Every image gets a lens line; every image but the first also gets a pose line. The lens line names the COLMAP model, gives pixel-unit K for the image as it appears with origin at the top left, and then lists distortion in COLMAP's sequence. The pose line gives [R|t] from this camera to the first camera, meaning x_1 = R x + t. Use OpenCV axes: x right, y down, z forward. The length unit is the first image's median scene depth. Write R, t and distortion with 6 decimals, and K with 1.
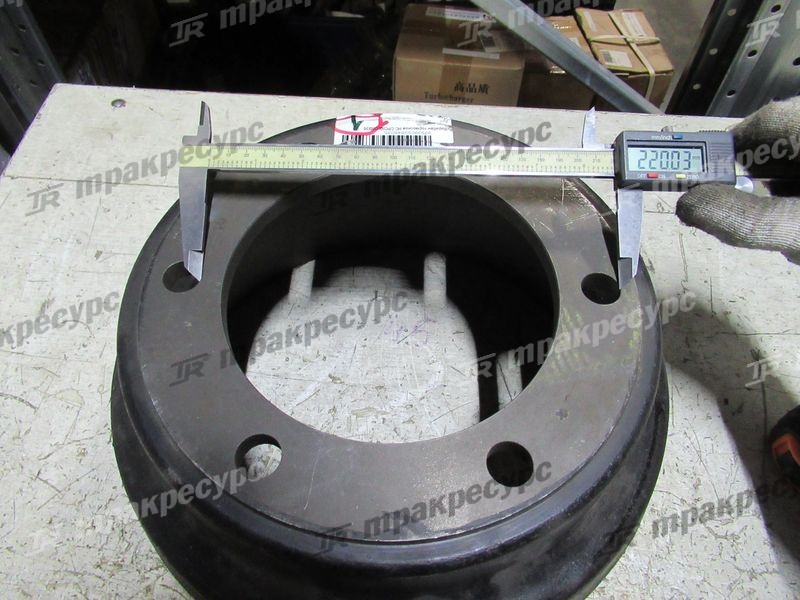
lens RADIAL K [[599.8, 0, 398.7], [0, 599.8, 296.0], [0, 0, 1]] dist [-0.010347, -0.000489]
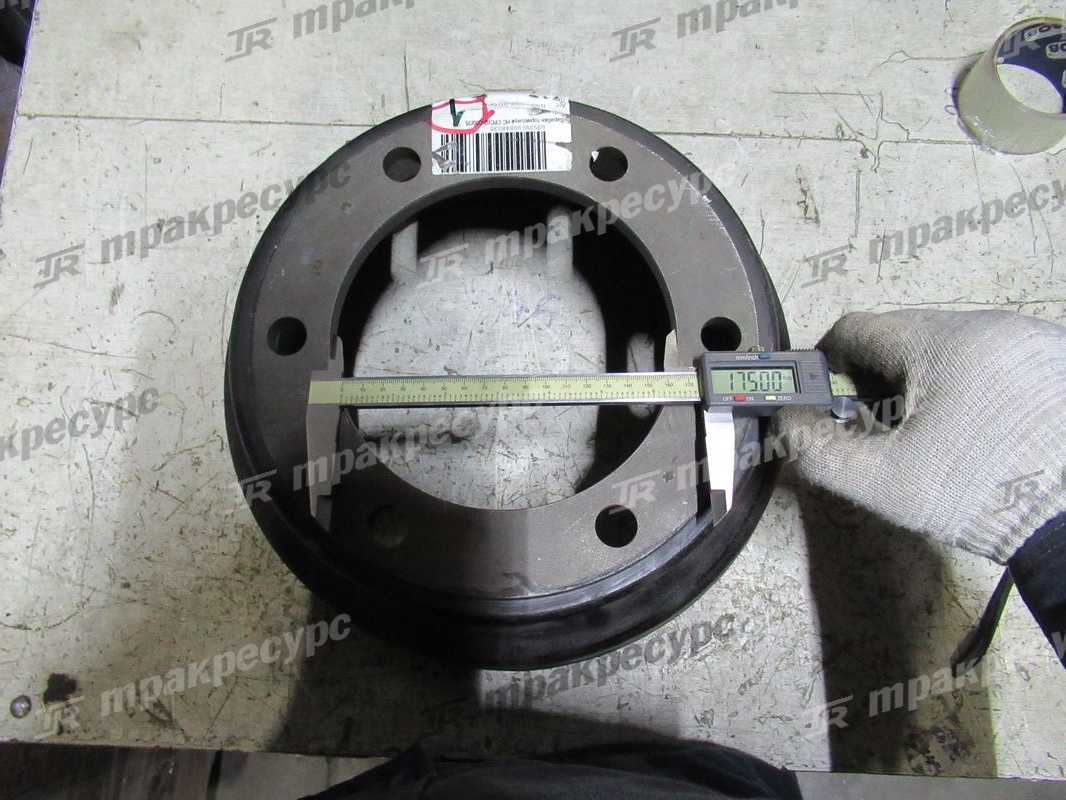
lens RADIAL K [[799.2, 0, 531.4], [0, 799.2, 400.4], [0, 0, 1]] dist [-0.010347, -0.000489]
pose [[0.999522, -0.029036, -0.010613, 0.029454], [0.030907, 0.930855, 0.364078, -0.268826], [-0.000692, -0.364232, 0.931308, -0.161074]]
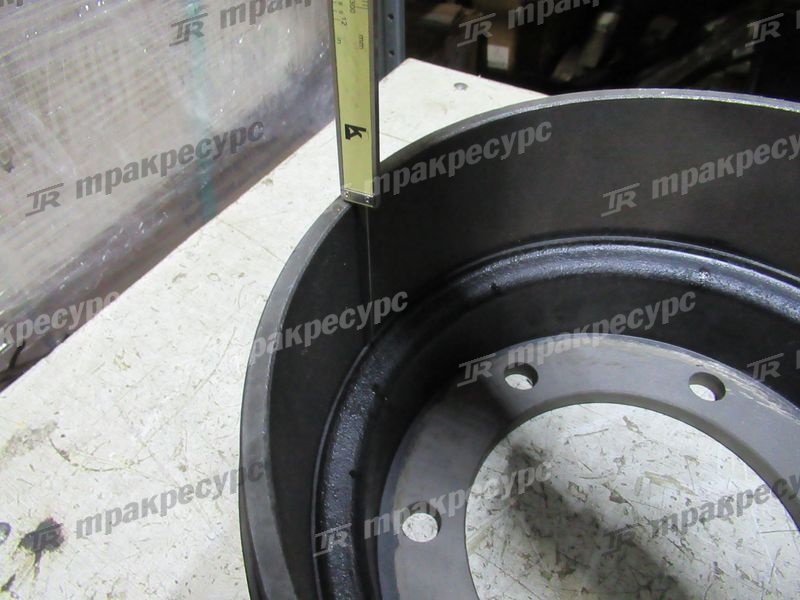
lens RADIAL K [[599.8, 0, 399.7], [0, 599.8, 300.5], [0, 0, 1]] dist [-0.010347, -0.000489]
pose [[0.885091, 0.317241, -0.340547, -0.161266], [-0.362489, 0.928812, -0.076870, 0.160912], [0.291918, 0.191482, 0.937080, 0.174519]]
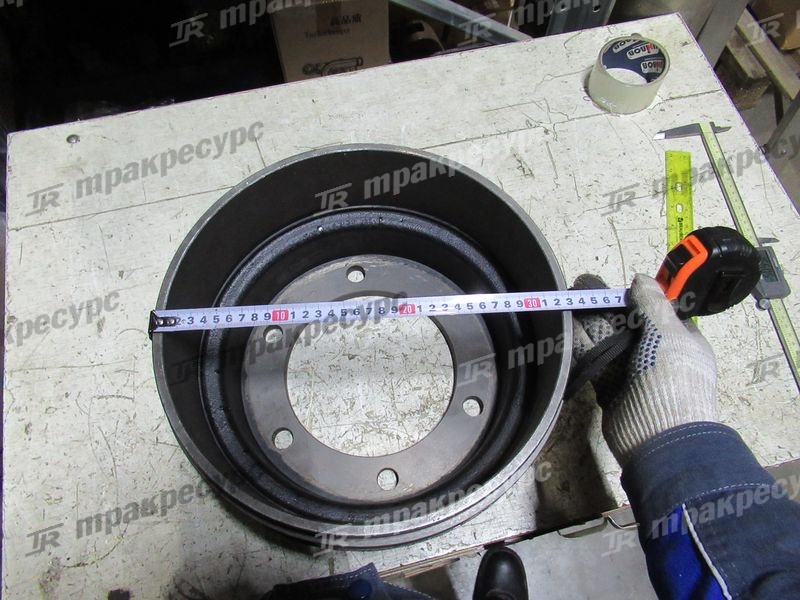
lens RADIAL K [[599.8, 0, 399.8], [0, 599.8, 293.6], [0, 0, 1]] dist [-0.010347, -0.000489]
pose [[0.955264, -0.273648, 0.112192, -0.109499], [0.249306, 0.949137, 0.192315, -0.147158], [-0.159112, -0.155741, 0.974899, -0.384204]]
